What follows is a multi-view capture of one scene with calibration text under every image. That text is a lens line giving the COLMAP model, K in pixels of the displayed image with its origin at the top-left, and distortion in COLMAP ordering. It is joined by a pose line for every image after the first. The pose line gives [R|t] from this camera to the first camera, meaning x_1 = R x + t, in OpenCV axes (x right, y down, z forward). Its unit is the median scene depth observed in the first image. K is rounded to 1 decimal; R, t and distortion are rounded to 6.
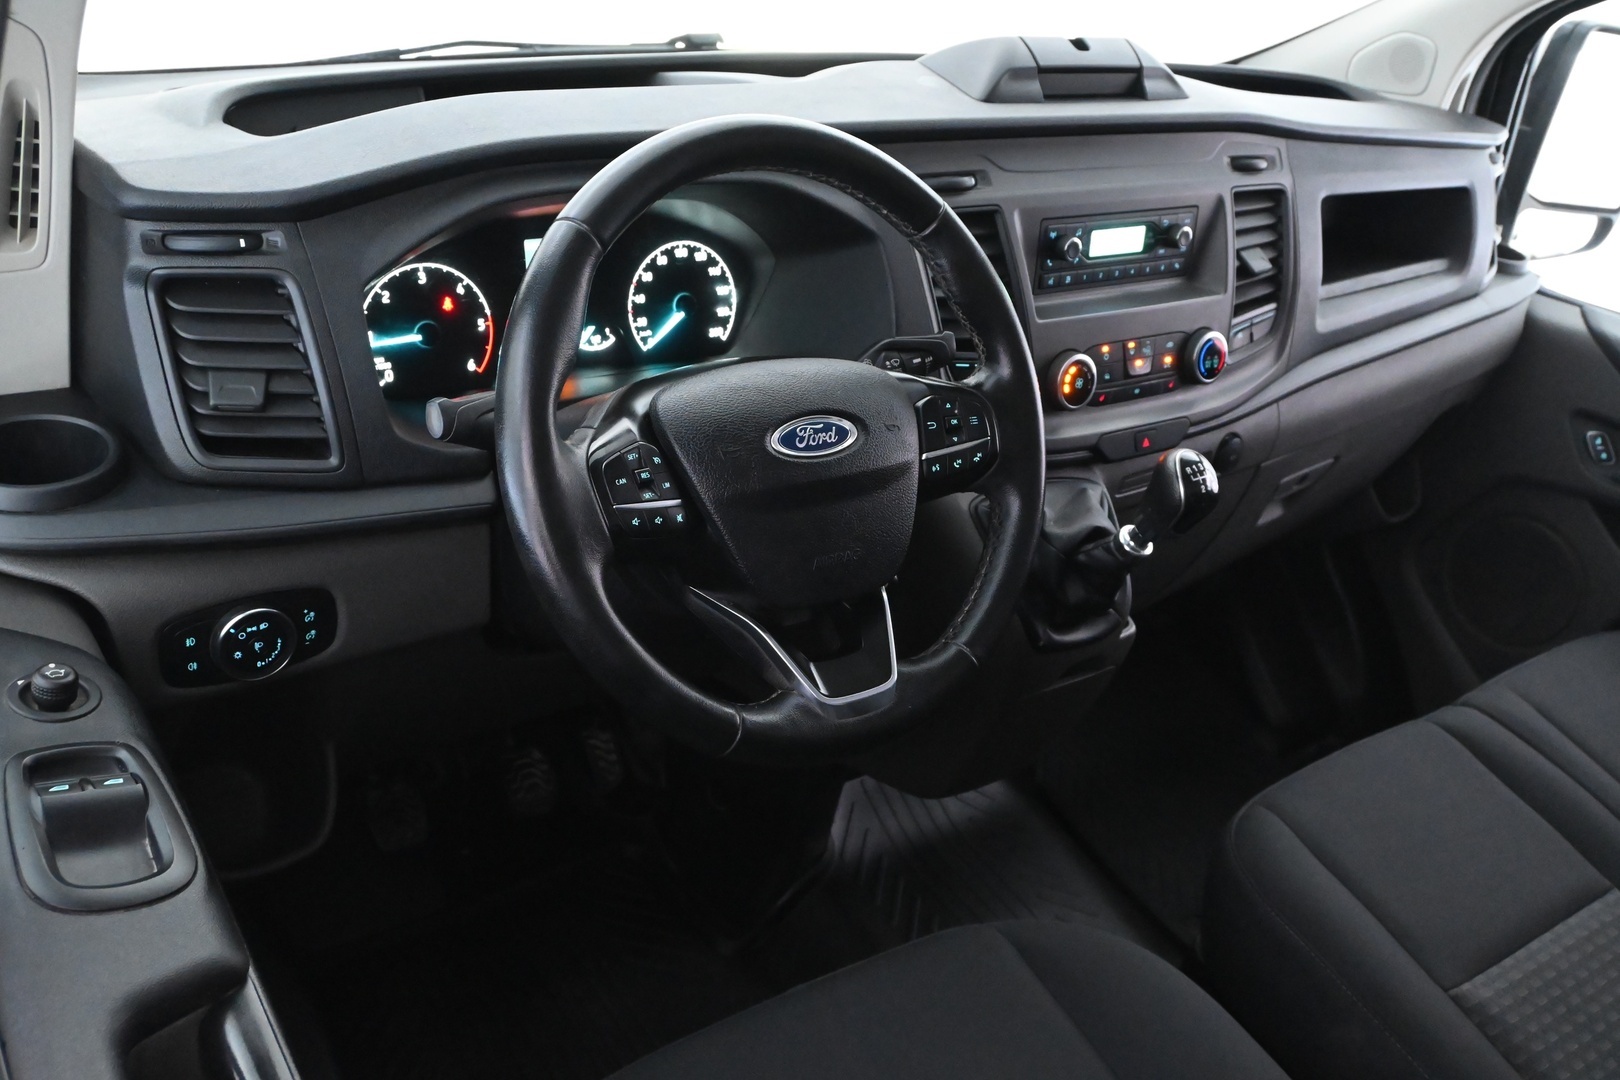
lens RADIAL K [[1501.5, 0, 810.5], [0, 1501.5, 540.7], [0, 0, 1]] dist [-0.008700, 0.000000]
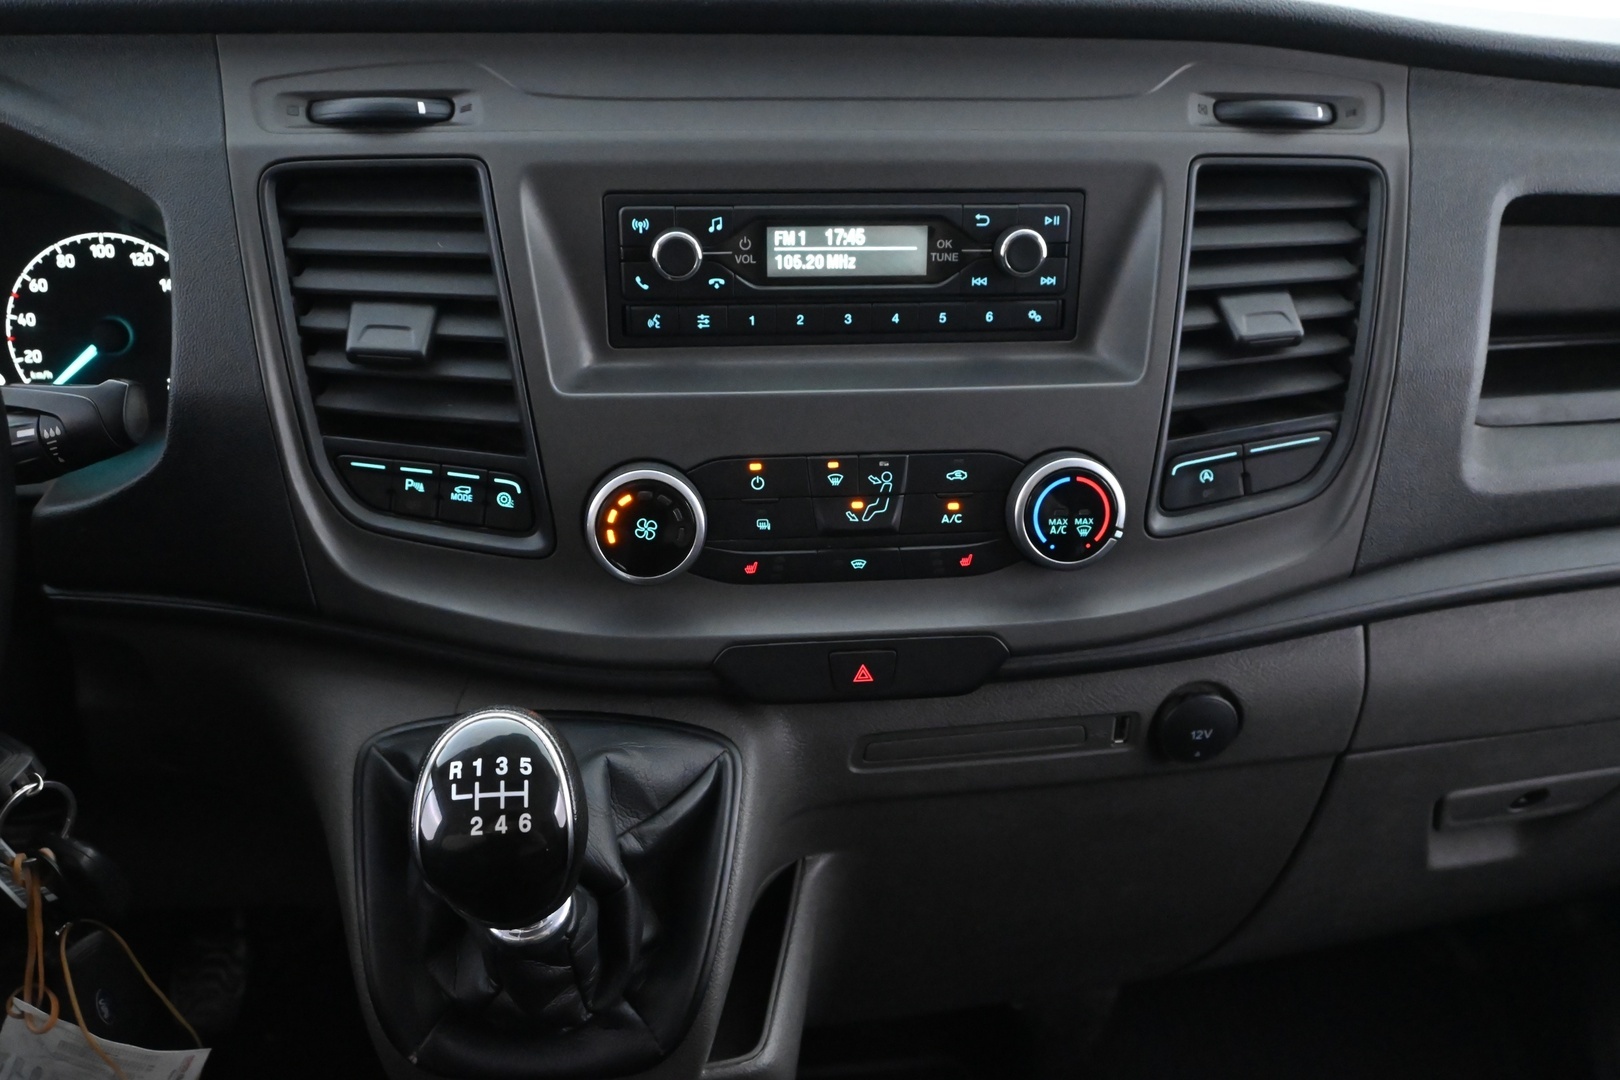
lens RADIAL K [[1321.6, 0, 809.4], [0, 1321.6, 539.0], [0, 0, 1]] dist [0.001312, 0.000530]
pose [[0.853776, 0.111173, -0.508632, 0.449918], [-0.151099, 0.987798, -0.037727, -0.096303], [0.498232, 0.109064, 0.860157, 0.679162]]
